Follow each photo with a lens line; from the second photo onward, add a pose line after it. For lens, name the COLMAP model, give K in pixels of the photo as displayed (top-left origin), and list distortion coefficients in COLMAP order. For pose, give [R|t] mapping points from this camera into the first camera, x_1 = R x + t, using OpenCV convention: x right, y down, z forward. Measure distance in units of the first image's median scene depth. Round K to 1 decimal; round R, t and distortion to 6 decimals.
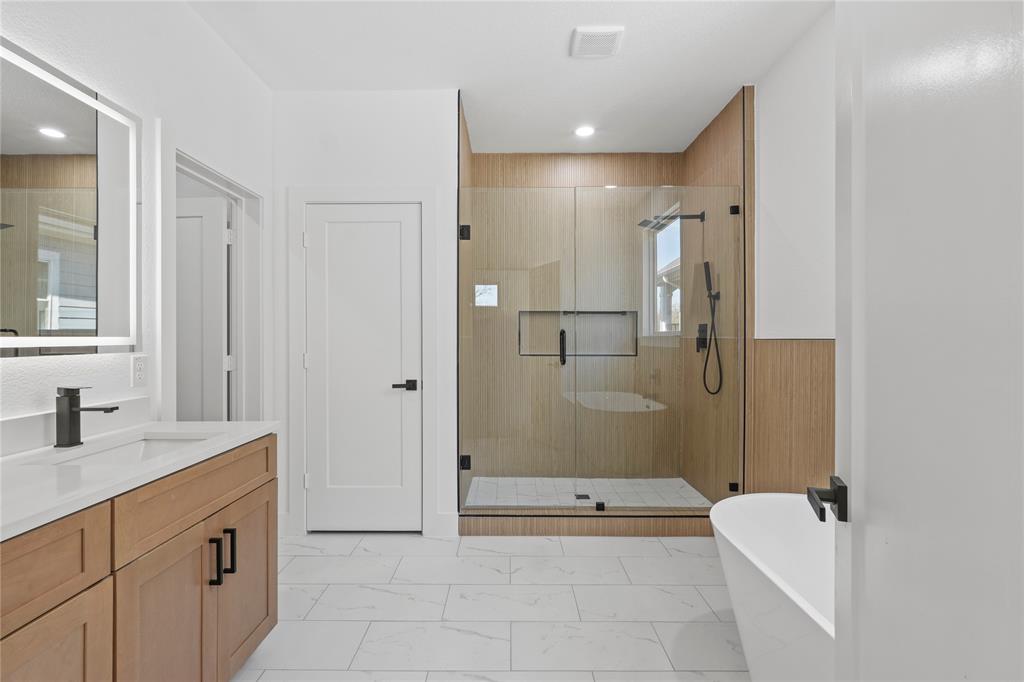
lens RADIAL K [[473.1, 0, 507.7], [0, 473.1, 338.0], [0, 0, 1]] dist [0.003219, -0.000533]
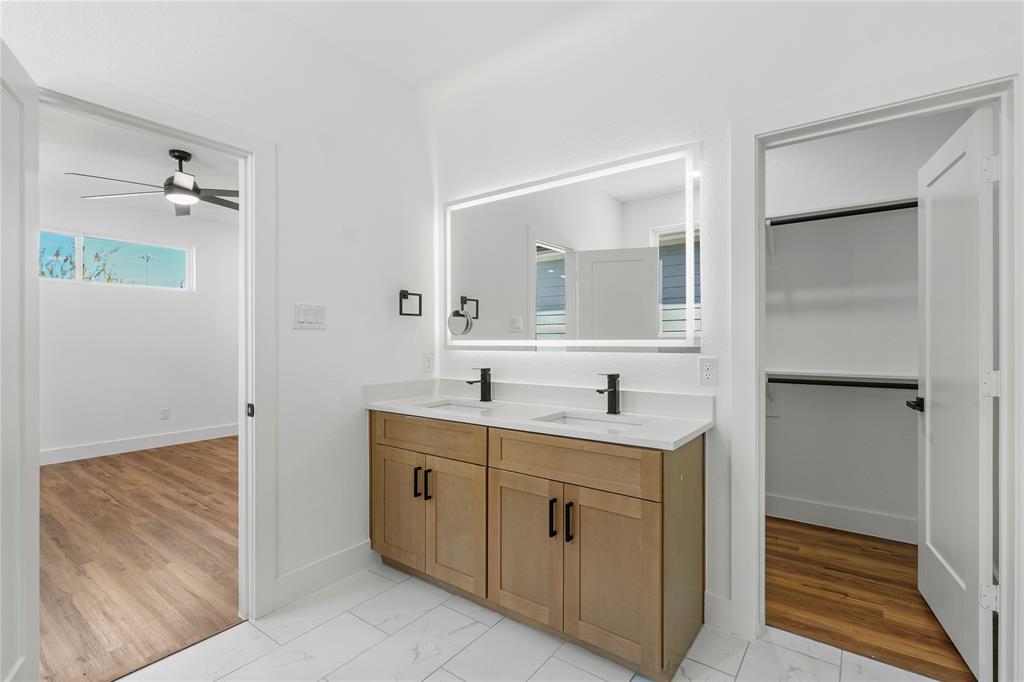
lens RADIAL K [[473.1, 0, 511.7], [0, 473.1, 338.1], [0, 0, 1]] dist [0.003219, -0.000533]
pose [[-0.606806, 0.007317, -0.794816, 0.414540], [0.006364, 0.999970, 0.004347, -0.016412], [0.794824, -0.002421, -0.606835, 1.523181]]
